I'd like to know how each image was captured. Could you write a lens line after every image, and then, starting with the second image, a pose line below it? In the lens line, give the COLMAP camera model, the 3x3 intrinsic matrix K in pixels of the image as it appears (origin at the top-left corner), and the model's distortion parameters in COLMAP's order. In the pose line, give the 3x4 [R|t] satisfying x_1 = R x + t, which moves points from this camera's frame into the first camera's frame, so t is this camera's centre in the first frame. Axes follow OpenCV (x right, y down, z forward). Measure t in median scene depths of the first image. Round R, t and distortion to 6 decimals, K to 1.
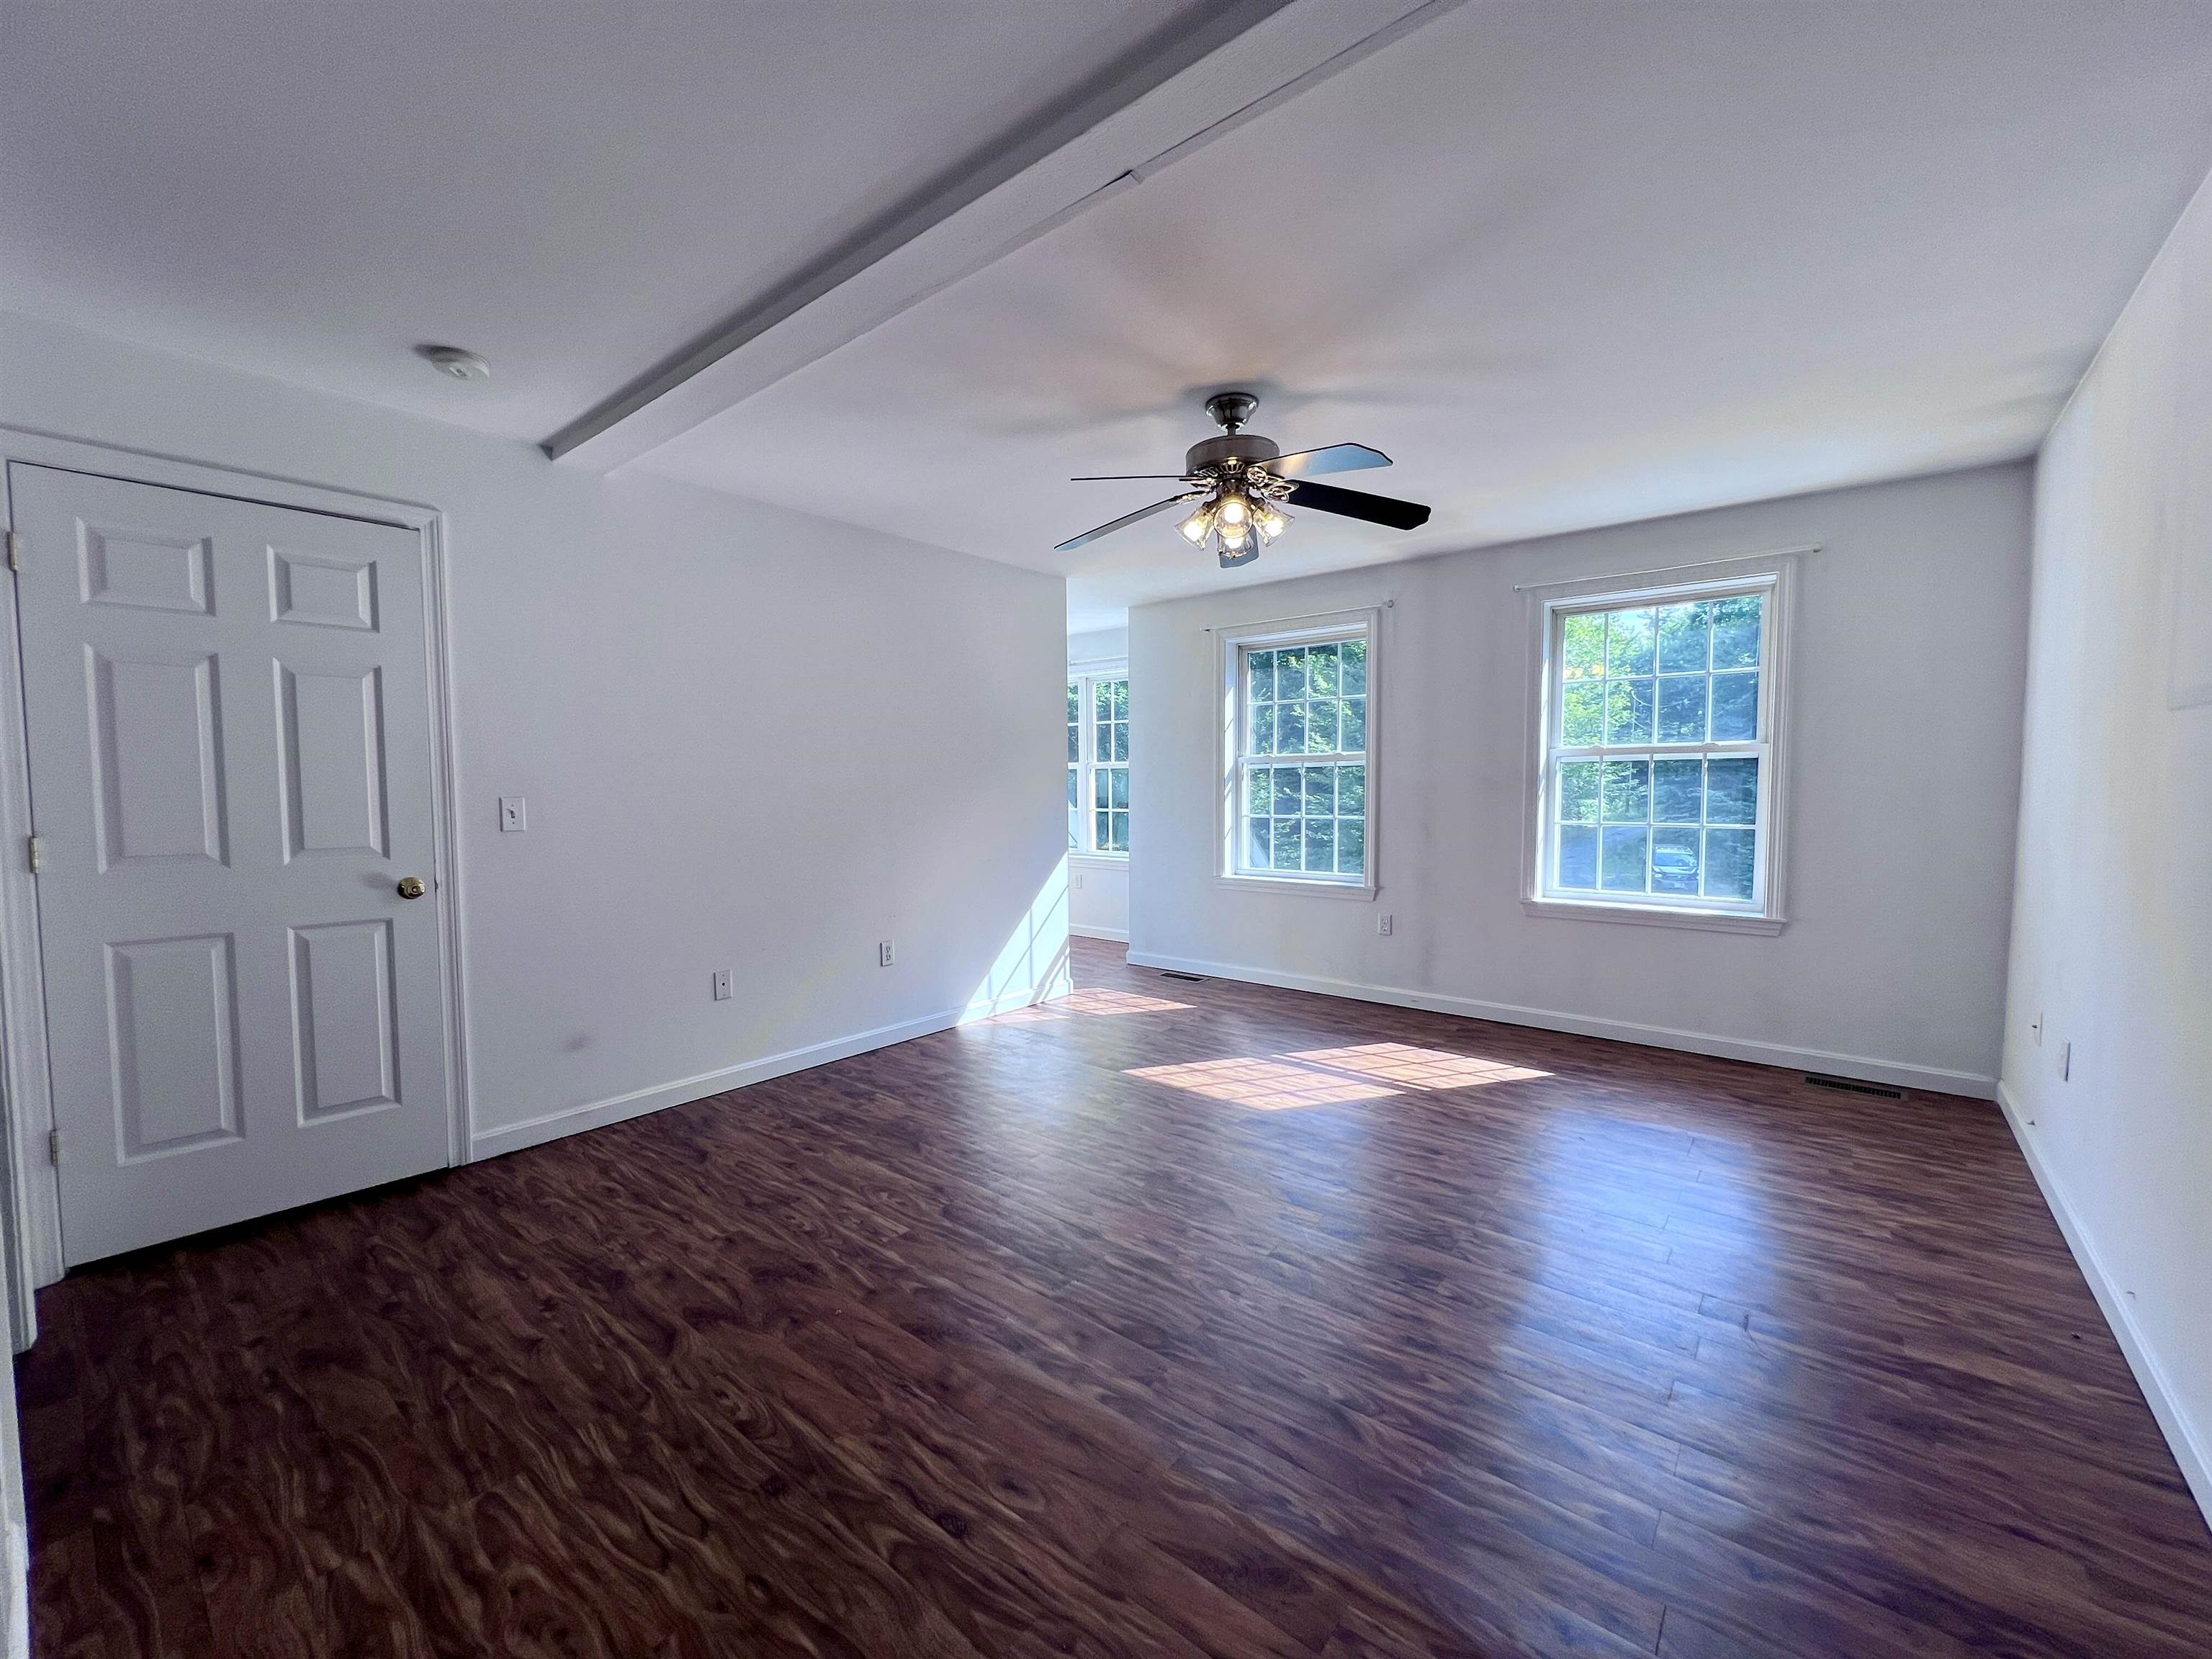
lens RADIAL K [[885.1, 0, 1102.4], [0, 885.1, 828.8], [0, 0, 1]] dist [-0.002422, 0.000201]
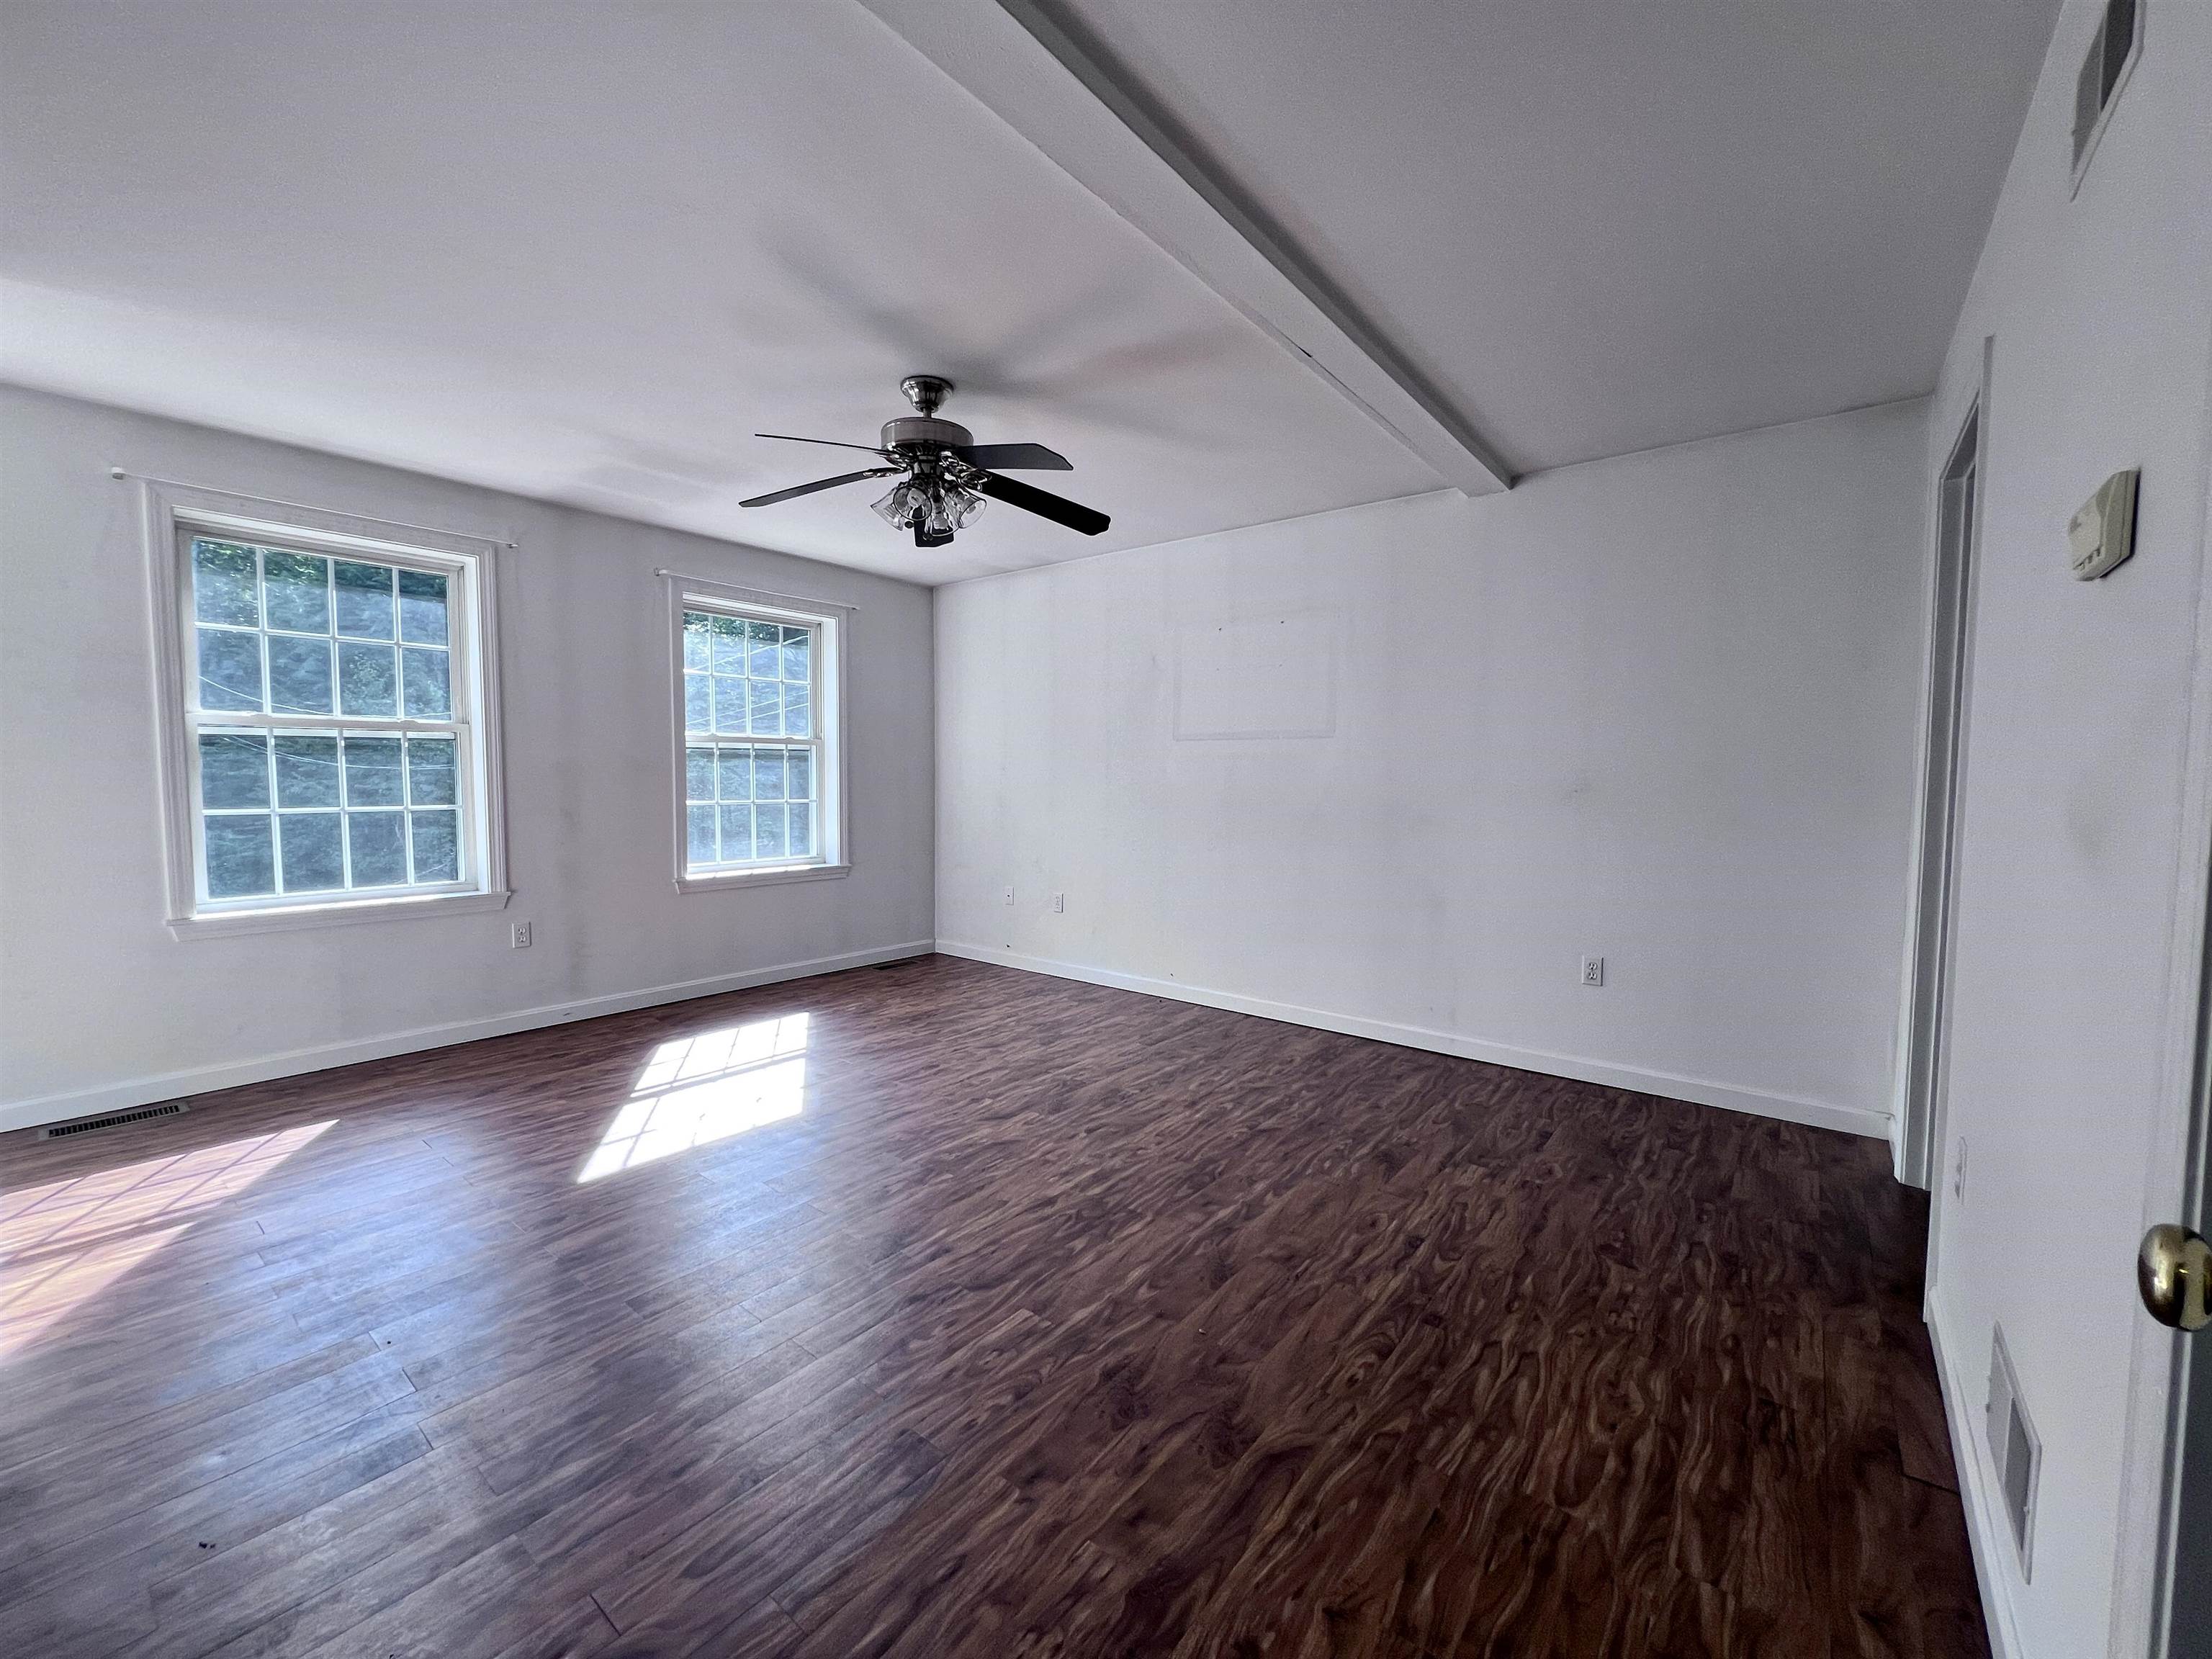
lens RADIAL K [[885.1, 0, 1102.4], [0, 885.1, 828.8], [0, 0, 1]] dist [-0.002422, 0.000201]
pose [[-0.013835, -0.052342, 0.998533, -1.140137], [0.044066, 0.997627, 0.052905, -0.021993], [-0.998933, 0.044733, -0.011495, 1.052205]]
